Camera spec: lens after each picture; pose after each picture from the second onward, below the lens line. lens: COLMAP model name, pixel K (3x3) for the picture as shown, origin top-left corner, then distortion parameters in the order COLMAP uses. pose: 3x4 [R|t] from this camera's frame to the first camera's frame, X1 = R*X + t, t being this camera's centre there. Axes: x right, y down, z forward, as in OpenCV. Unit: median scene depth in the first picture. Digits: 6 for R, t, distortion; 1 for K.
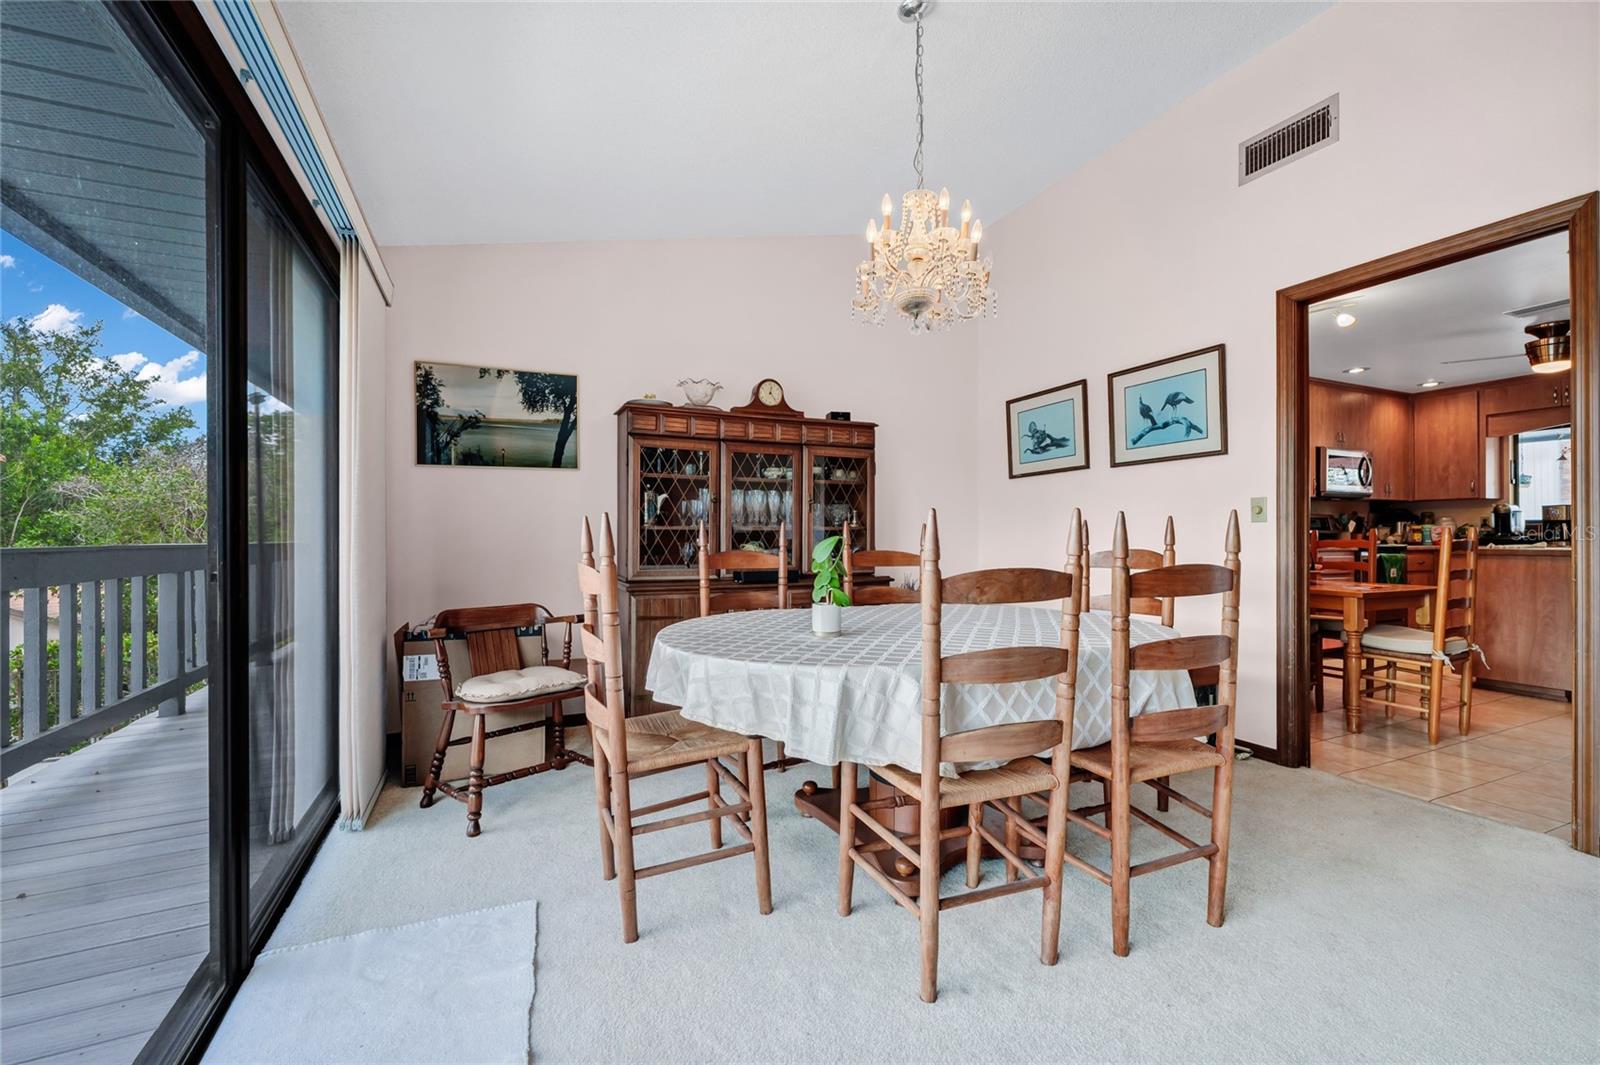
lens RADIAL K [[657.5, 0, 788.3], [0, 657.5, 535.9], [0, 0, 1]] dist [-0.008329, 0.000486]
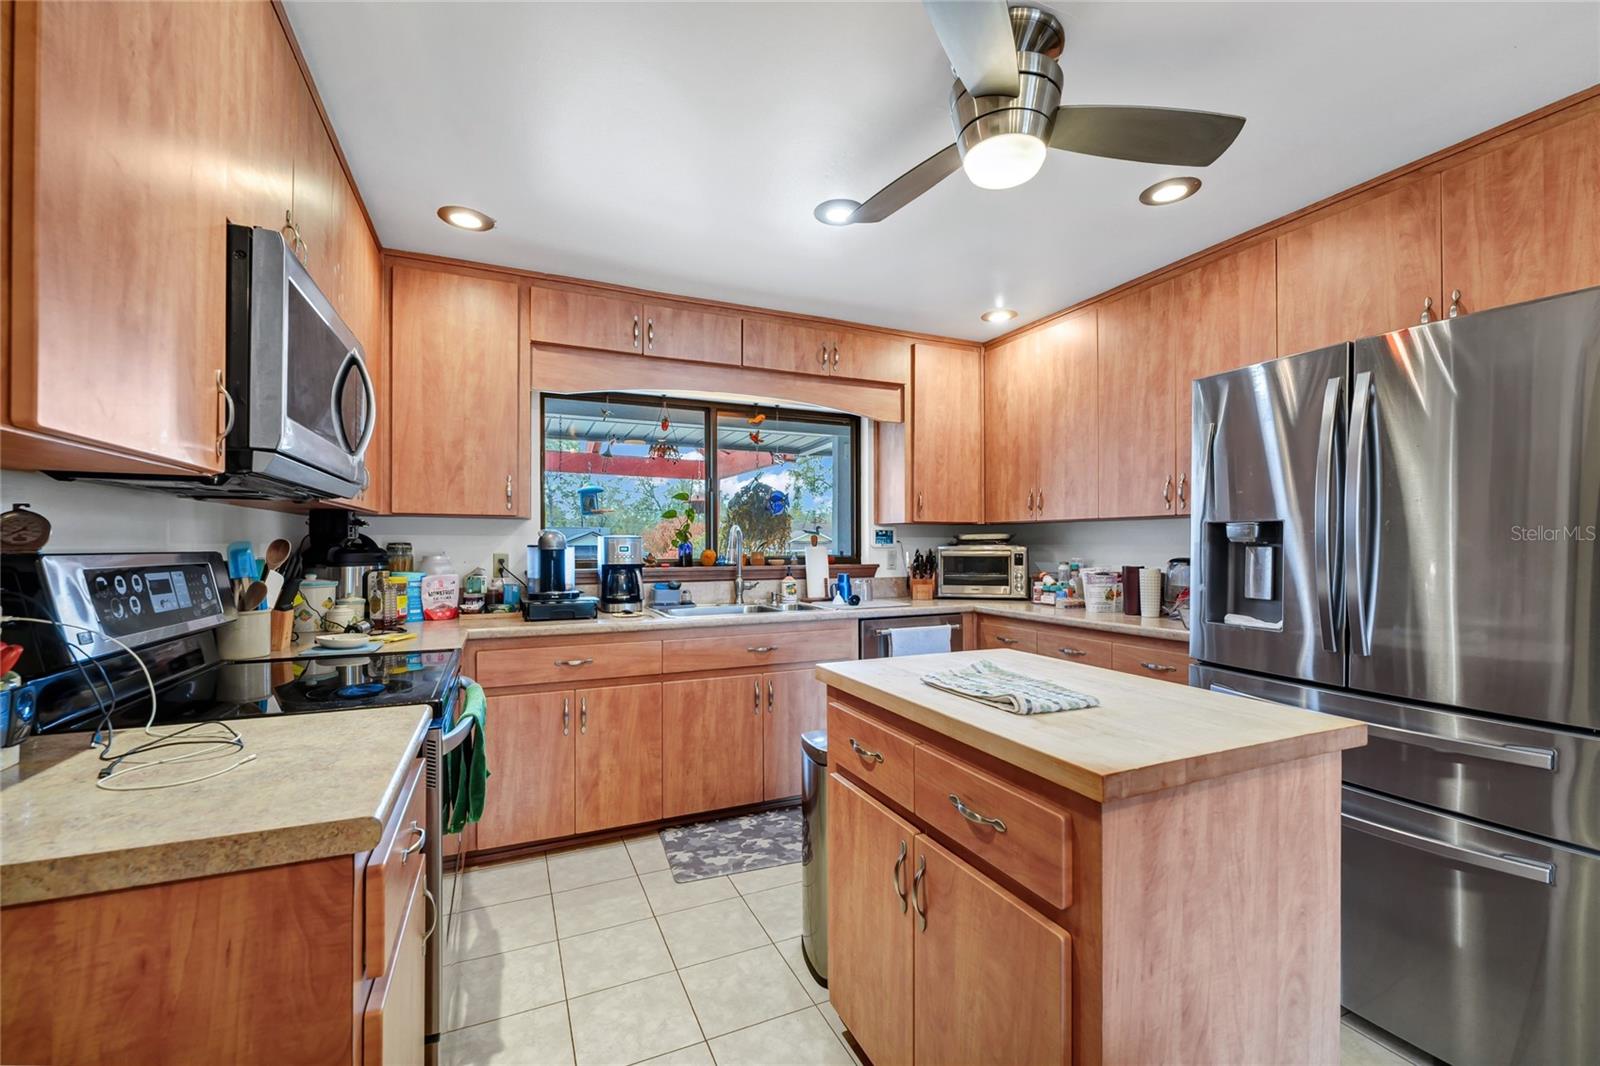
lens RADIAL K [[655.9, 0, 797.1], [0, 655.9, 540.2], [0, 0, 1]] dist [-0.002631, 0.000401]
pose [[-0.007701, 0.010038, 0.999920, 0.587485], [-0.000674, 0.999949, -0.010044, -0.036258], [-0.999970, -0.000752, -0.007694, 0.798766]]
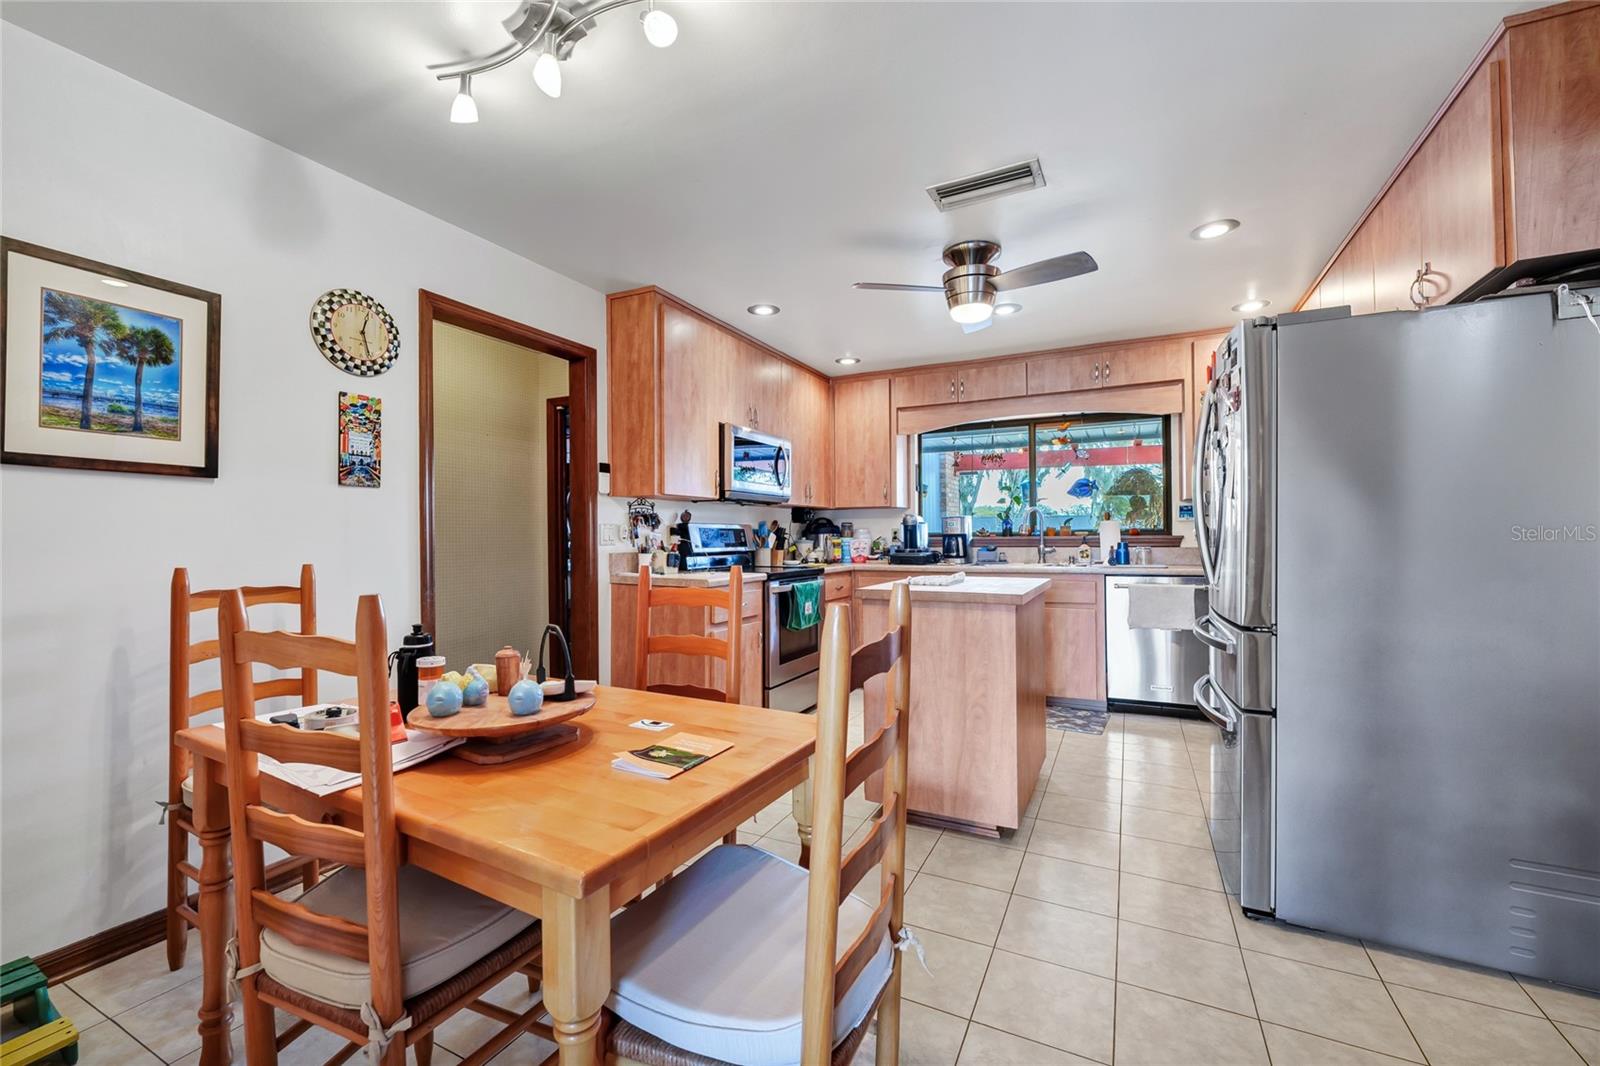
lens RADIAL K [[655.9, 0, 804.3], [0, 655.9, 530.2], [0, 0, 1]] dist [-0.002631, 0.000401]
pose [[0.770993, 0.004015, 0.636831, 0.435918], [0.003727, 0.999935, -0.010815, -0.019161], [-0.636832, 0.010712, 0.770928, 0.419921]]
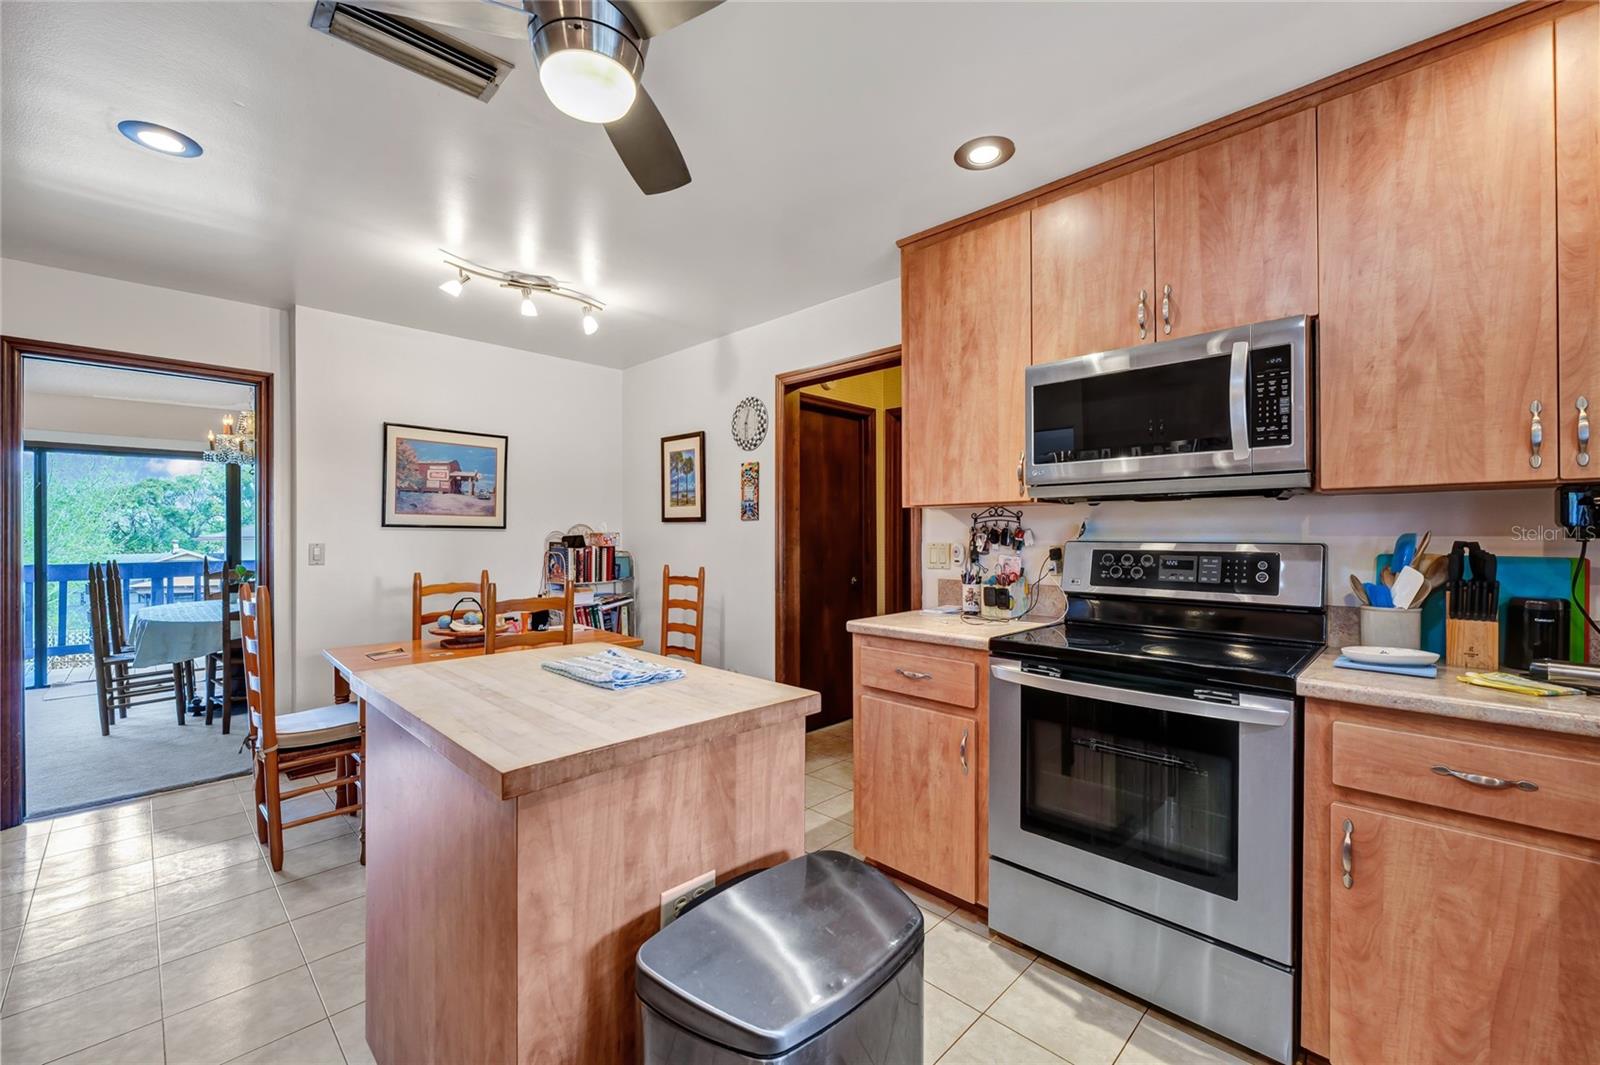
lens RADIAL K [[657.5, 0, 800.5], [0, 657.5, 536.9], [0, 0, 1]] dist [-0.008329, 0.000486]
pose [[0.364503, 0.004607, -0.931191, 1.071103], [-0.004388, 0.999985, 0.003230, -0.037112], [0.931192, 0.002909, 0.364518, 0.706295]]
